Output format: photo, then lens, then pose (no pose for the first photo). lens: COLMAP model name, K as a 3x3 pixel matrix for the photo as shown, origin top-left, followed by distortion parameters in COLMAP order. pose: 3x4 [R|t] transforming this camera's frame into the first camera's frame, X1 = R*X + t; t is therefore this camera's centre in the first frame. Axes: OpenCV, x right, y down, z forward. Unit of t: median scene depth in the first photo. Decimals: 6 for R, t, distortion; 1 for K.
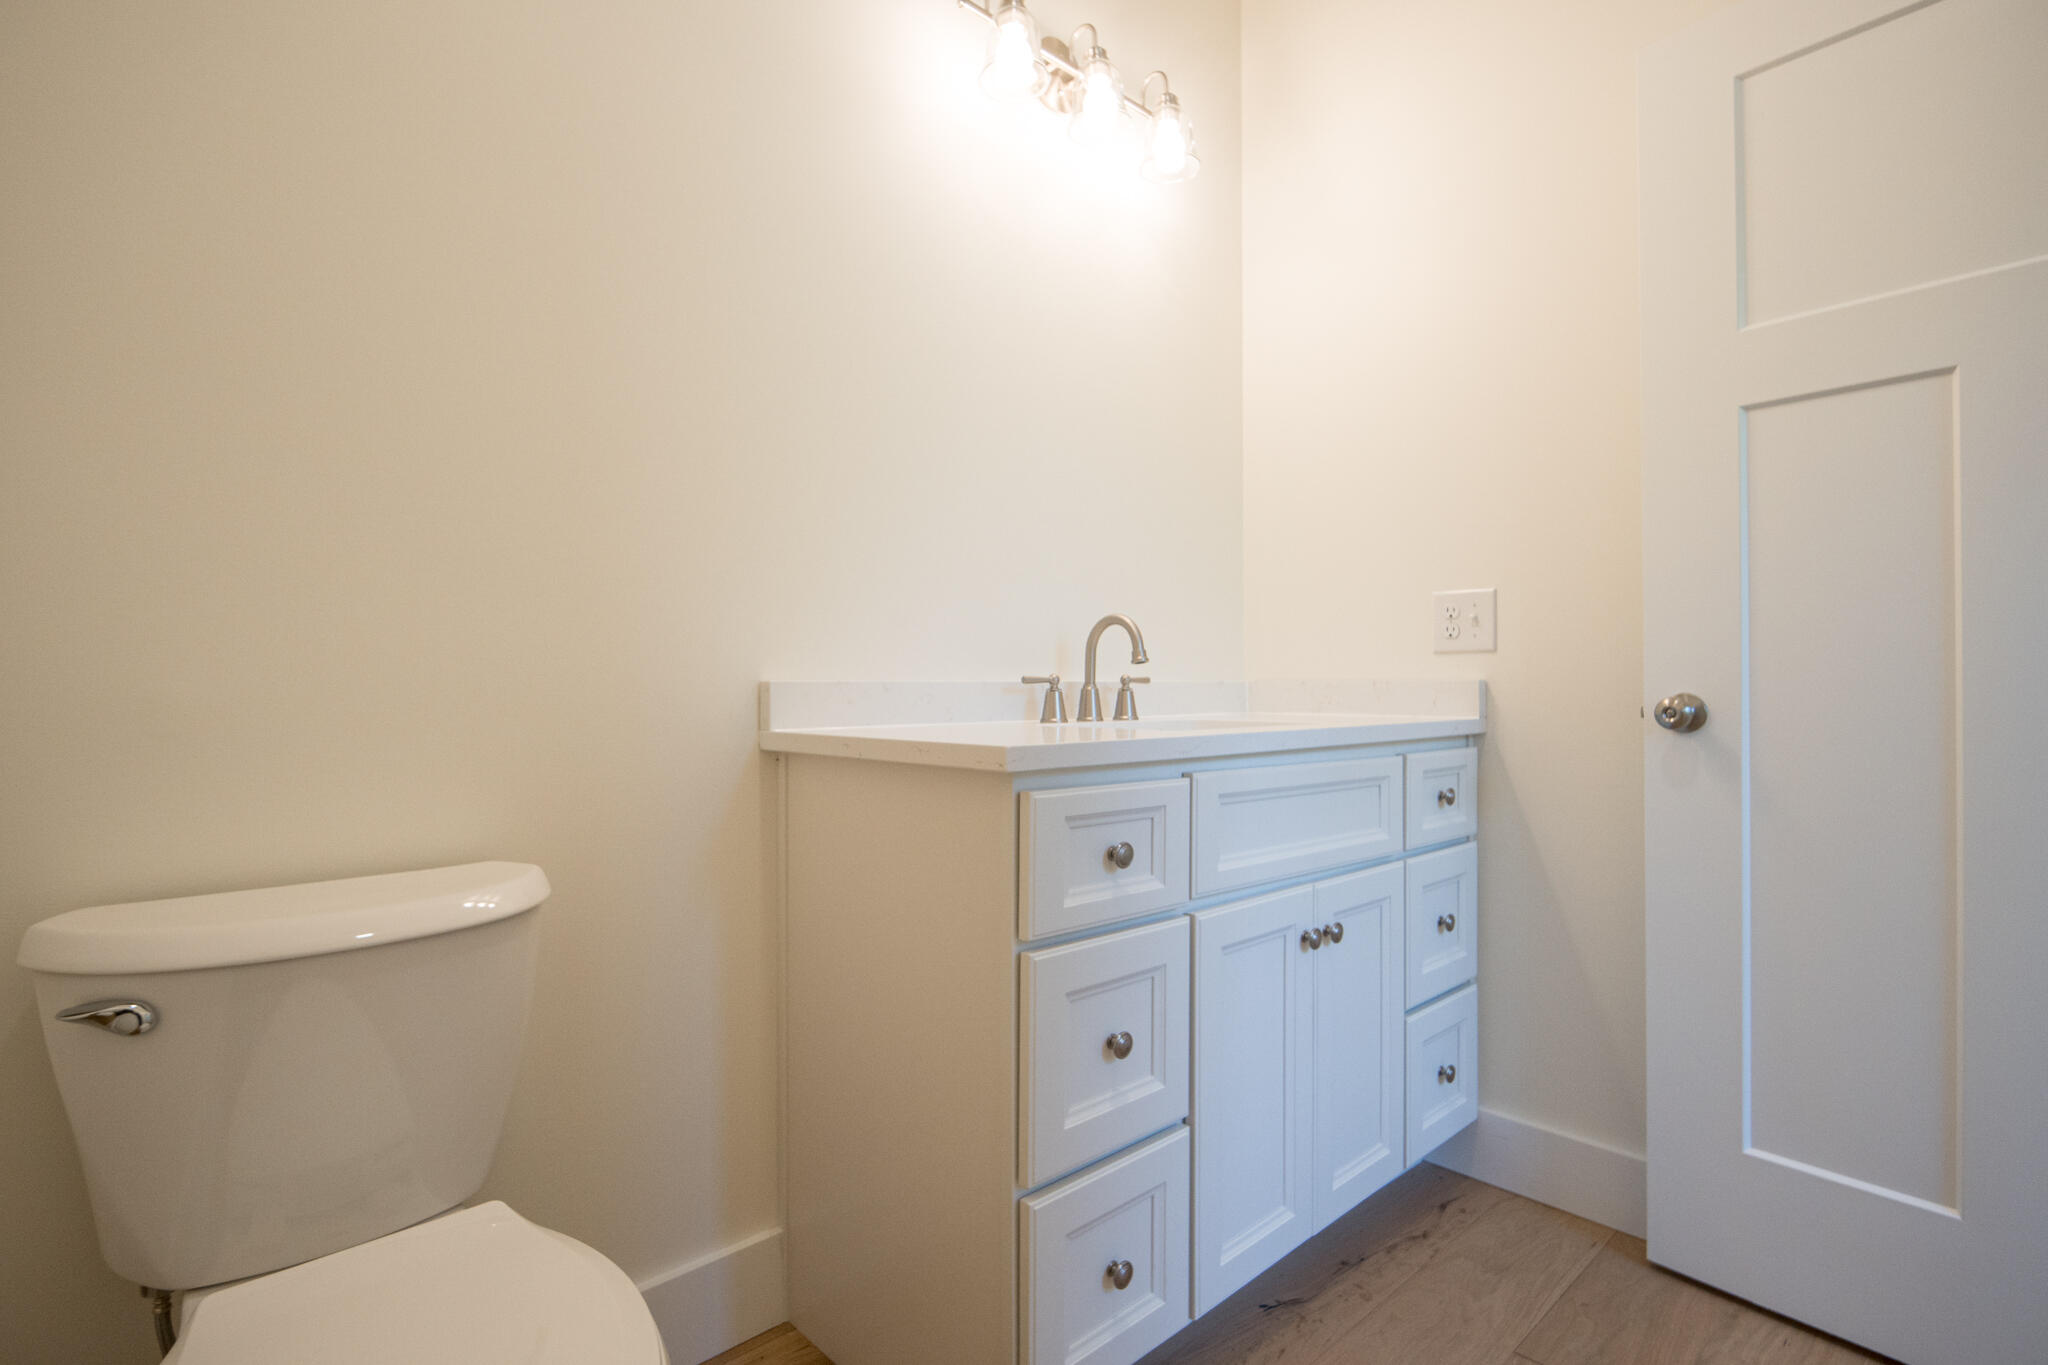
lens RADIAL K [[970.1, 0, 1019.7], [0, 970.1, 678.0], [0, 0, 1]] dist [0.008536, -0.014832]
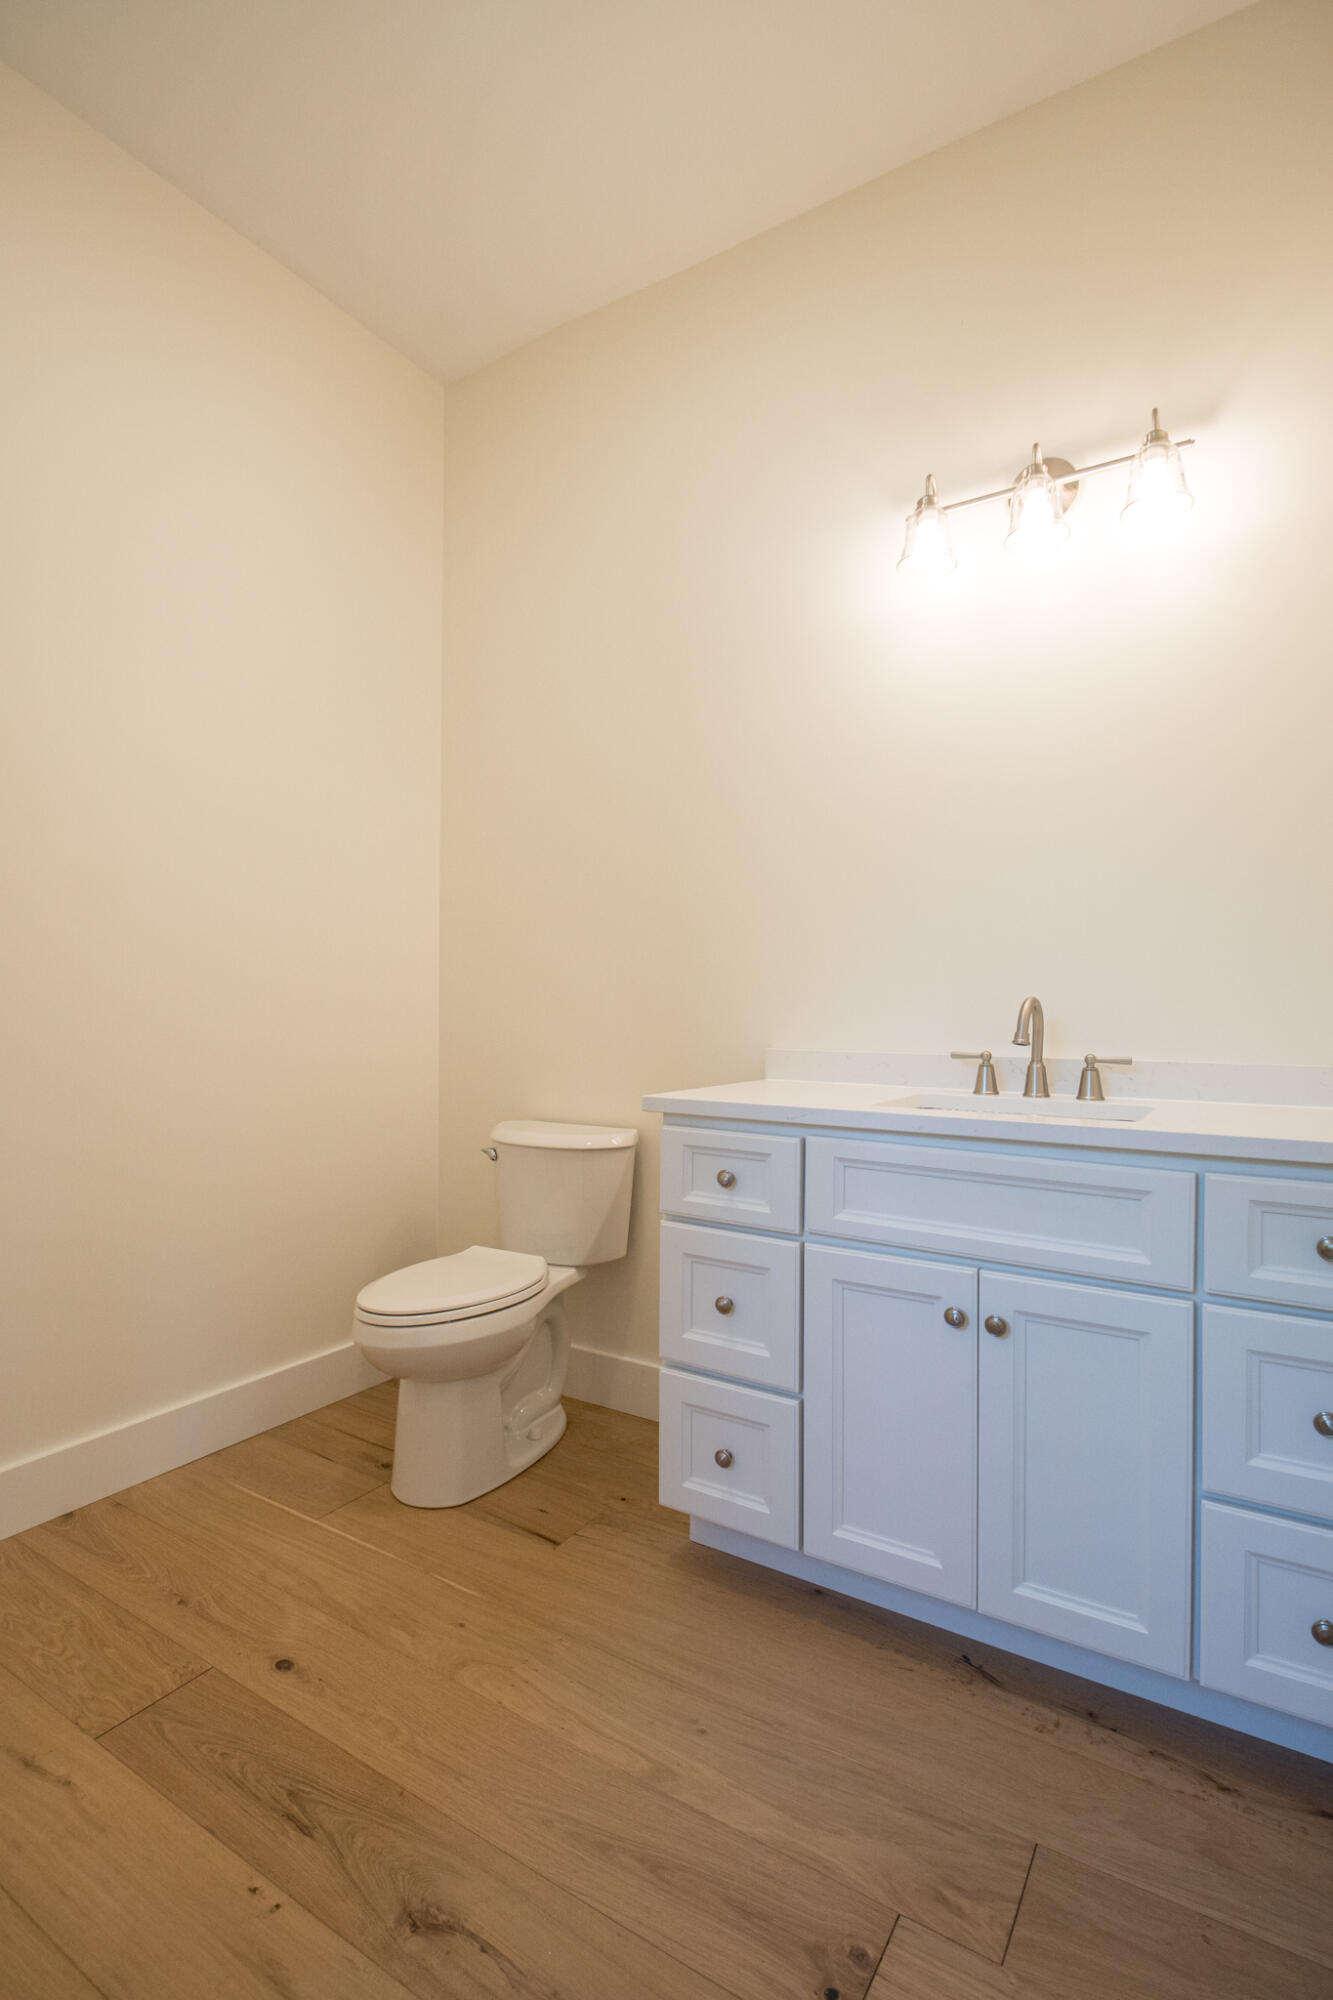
lens RADIAL K [[947.4, 0, 666.5], [0, 947.4, 1000.0], [0, 0, 1]] dist [0.008536, -0.014832]
pose [[0.264324, -0.003303, -0.964428, 1.130108], [0.000499, 0.999994, -0.003288, -0.067426], [0.964434, 0.000388, 0.264324, 0.396962]]
